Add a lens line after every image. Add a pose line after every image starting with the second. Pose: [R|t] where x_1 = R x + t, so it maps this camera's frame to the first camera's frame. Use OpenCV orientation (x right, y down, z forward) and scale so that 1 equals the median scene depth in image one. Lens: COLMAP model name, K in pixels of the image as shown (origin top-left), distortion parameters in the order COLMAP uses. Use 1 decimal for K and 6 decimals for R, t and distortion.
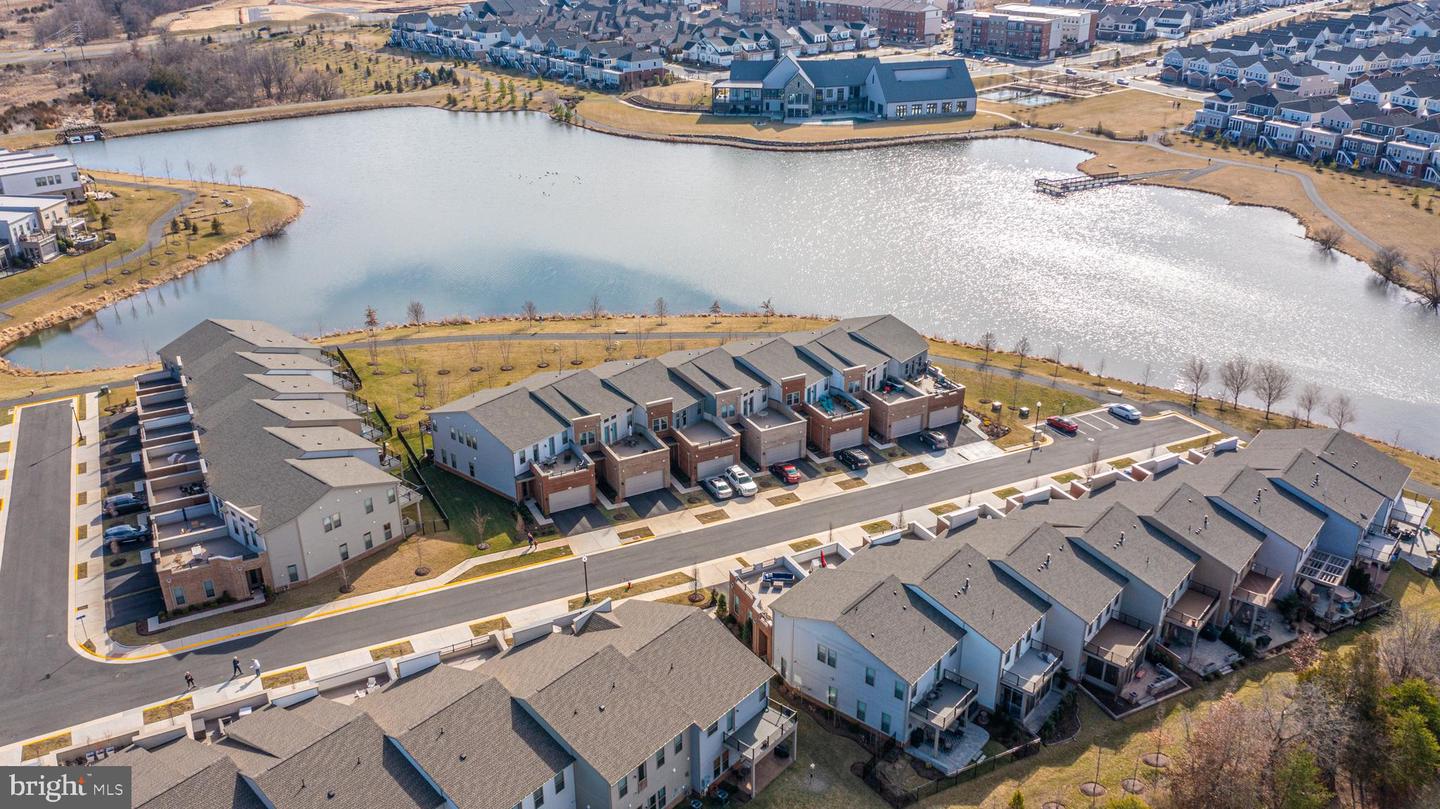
lens RADIAL K [[1134.0, 0, 717.6], [0, 1134.0, 424.9], [0, 0, 1]] dist [-0.013352, 0.005554]
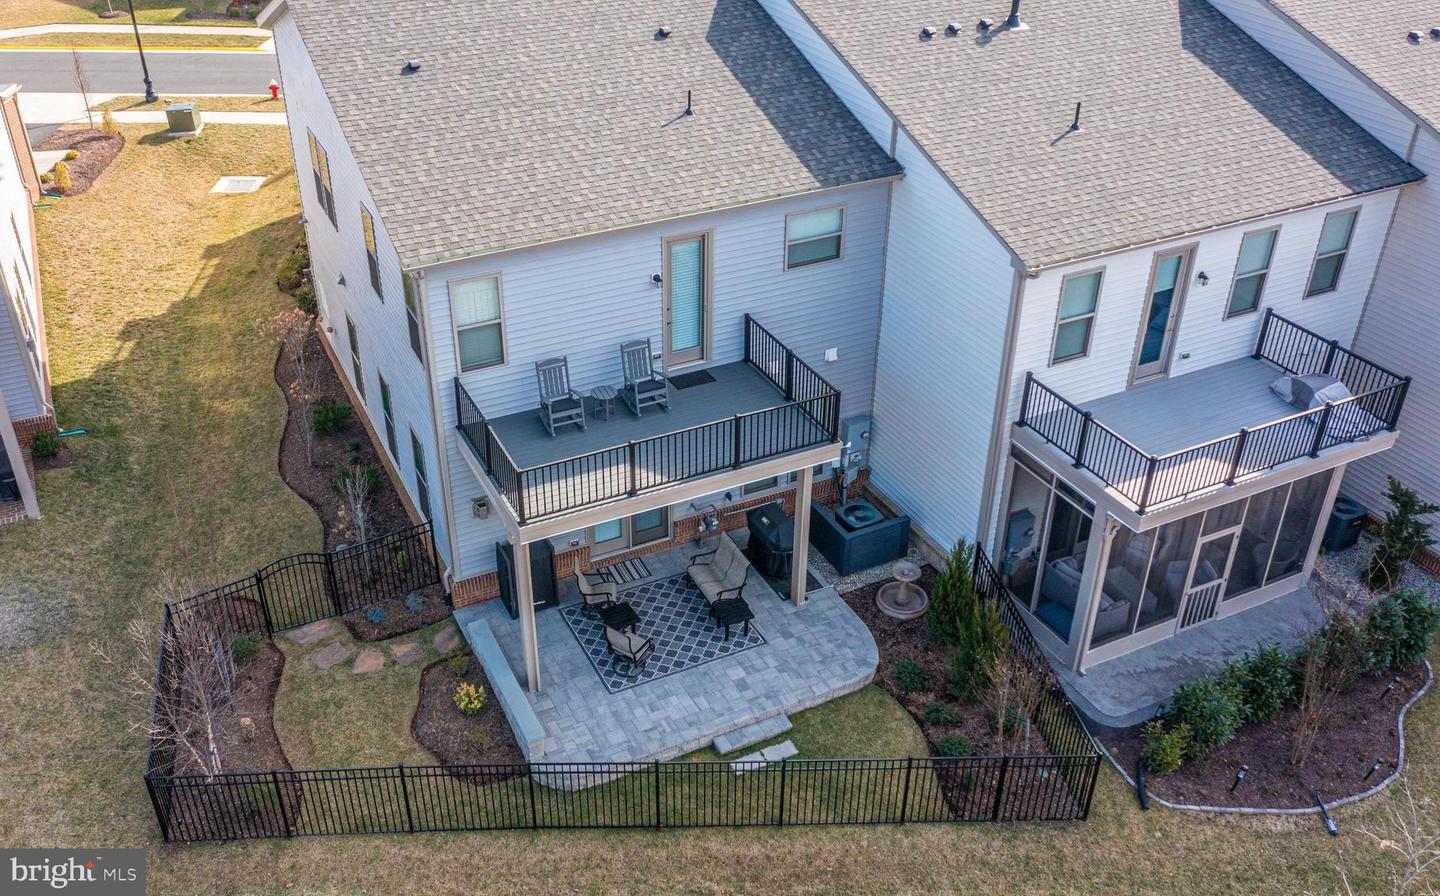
lens RADIAL K [[1249.0, 0, 651.5], [0, 1249.0, 450.2], [0, 0, 1]] dist [-0.011450, 0.006851]
pose [[0.899927, 0.224995, -0.373509, 0.177718], [-0.177792, 0.971489, 0.156839, 0.131986], [0.398148, -0.074737, 0.914272, 0.495028]]
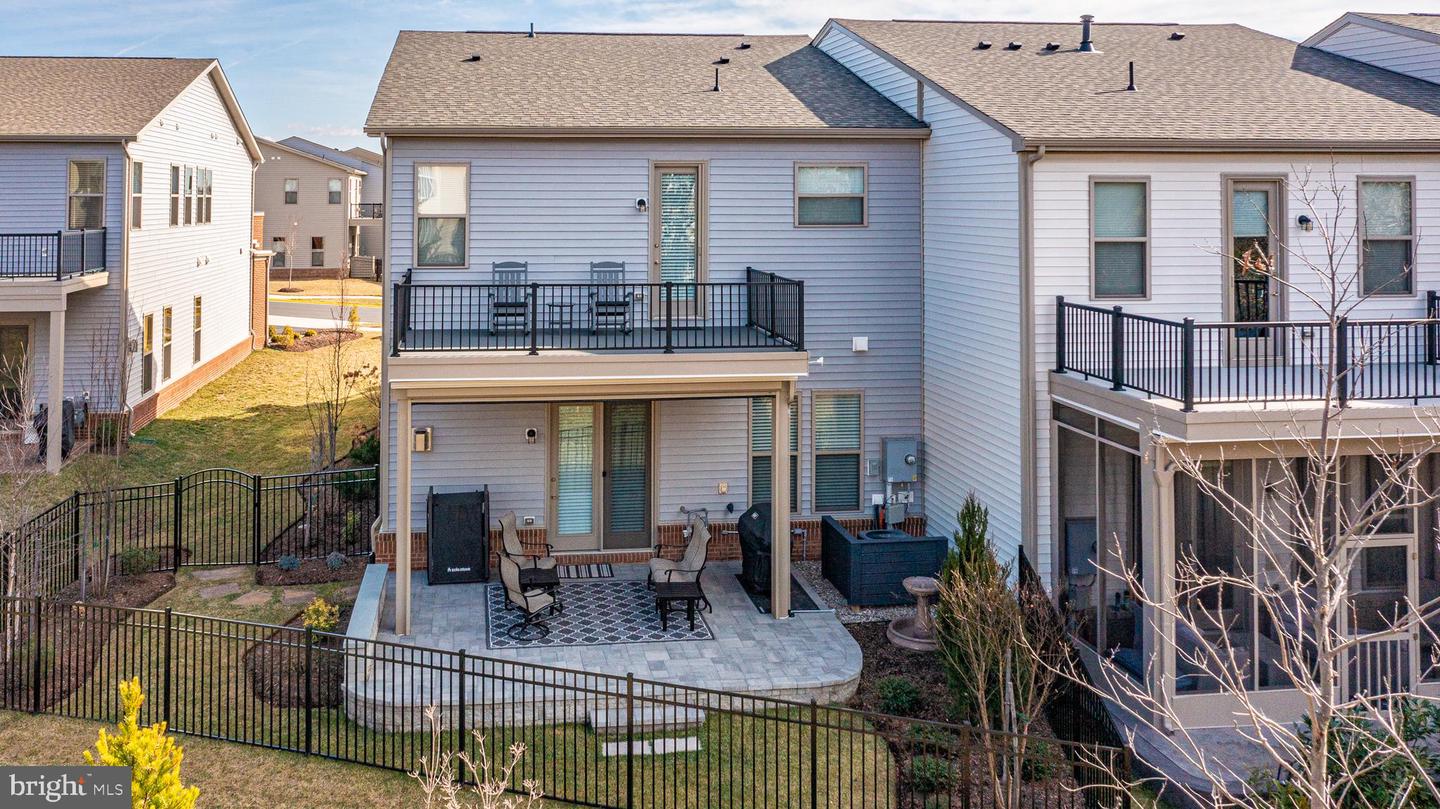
lens RADIAL K [[1182.5, 0, 611.4], [0, 1182.5, 183.1], [0, 0, 1]] dist [-0.009231, 0.001080]
pose [[0.715822, -0.011095, -0.698194, 0.206971], [-0.306552, 0.893377, -0.328488, 0.176085], [0.627395, 0.449172, 0.636098, 0.543528]]
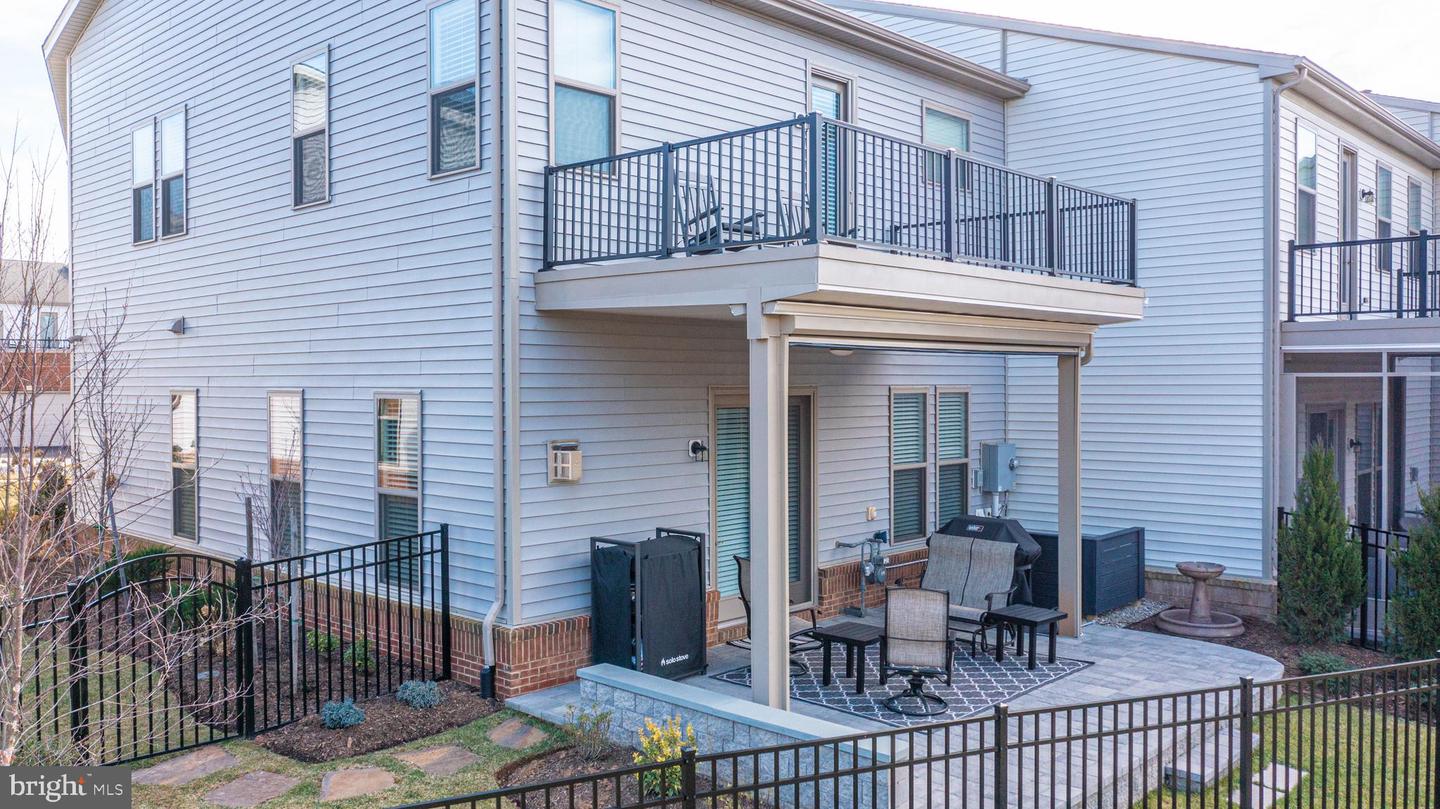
lens RADIAL K [[1145.0, 0, 732.5], [0, 1145.0, 406.9], [0, 0, 1]] dist [-0.010079, -0.000171]
pose [[0.998544, 0.001356, -0.053918, 0.119928], [-0.023689, 0.909121, -0.415858, 0.191764], [0.048454, 0.416530, 0.907830, 0.556025]]
